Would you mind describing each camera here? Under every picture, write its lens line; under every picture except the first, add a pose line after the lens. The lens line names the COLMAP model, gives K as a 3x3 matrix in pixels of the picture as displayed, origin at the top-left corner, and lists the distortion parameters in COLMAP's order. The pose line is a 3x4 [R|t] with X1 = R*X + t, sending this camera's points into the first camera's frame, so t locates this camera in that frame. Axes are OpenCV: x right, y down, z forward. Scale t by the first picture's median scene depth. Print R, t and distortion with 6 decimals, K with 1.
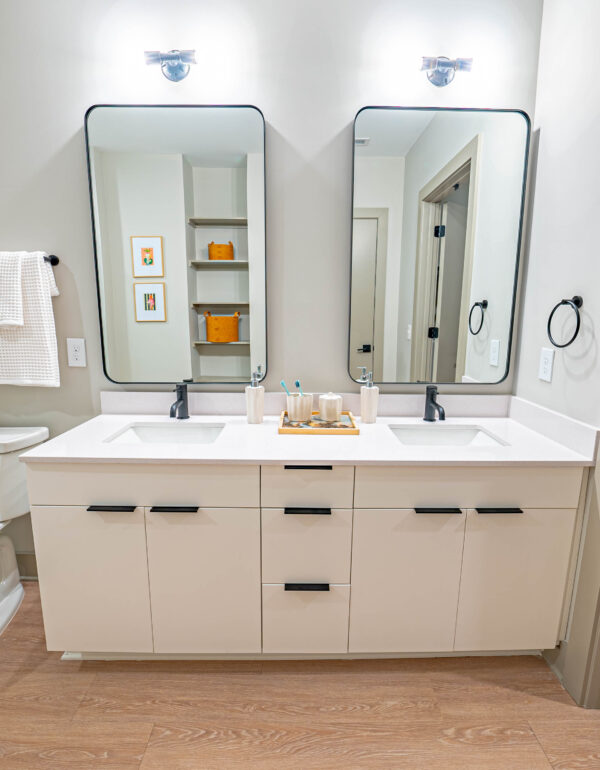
lens RADIAL K [[399.3, 0, 300.0], [0, 399.3, 385.0], [0, 0, 1]] dist [-0.020550, -0.000149]
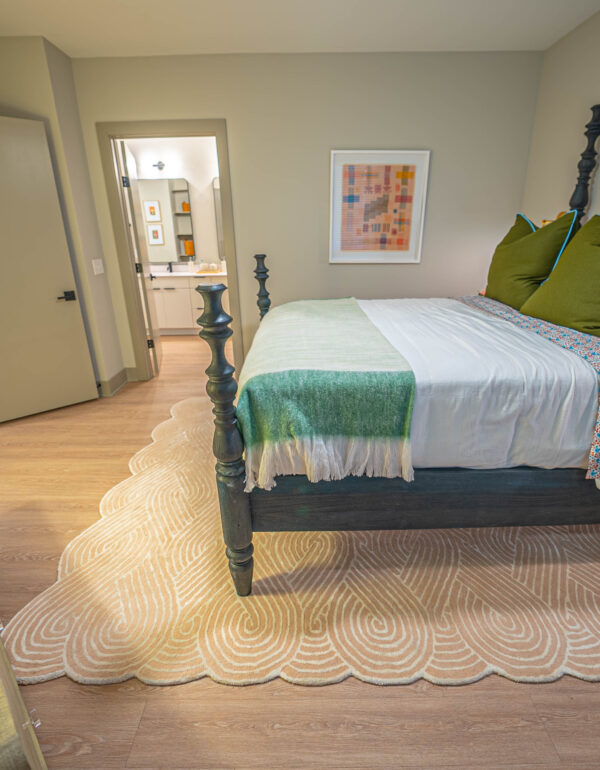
lens RADIAL K [[399.3, 0, 300.0], [0, 399.3, 385.0], [0, 0, 1]] dist [-0.020550, -0.000149]
pose [[0.999719, -0.017671, -0.015783, 0.379960], [0.020215, 0.983602, 0.179214, 0.198270], [0.012357, -0.179483, 0.983683, -1.124500]]
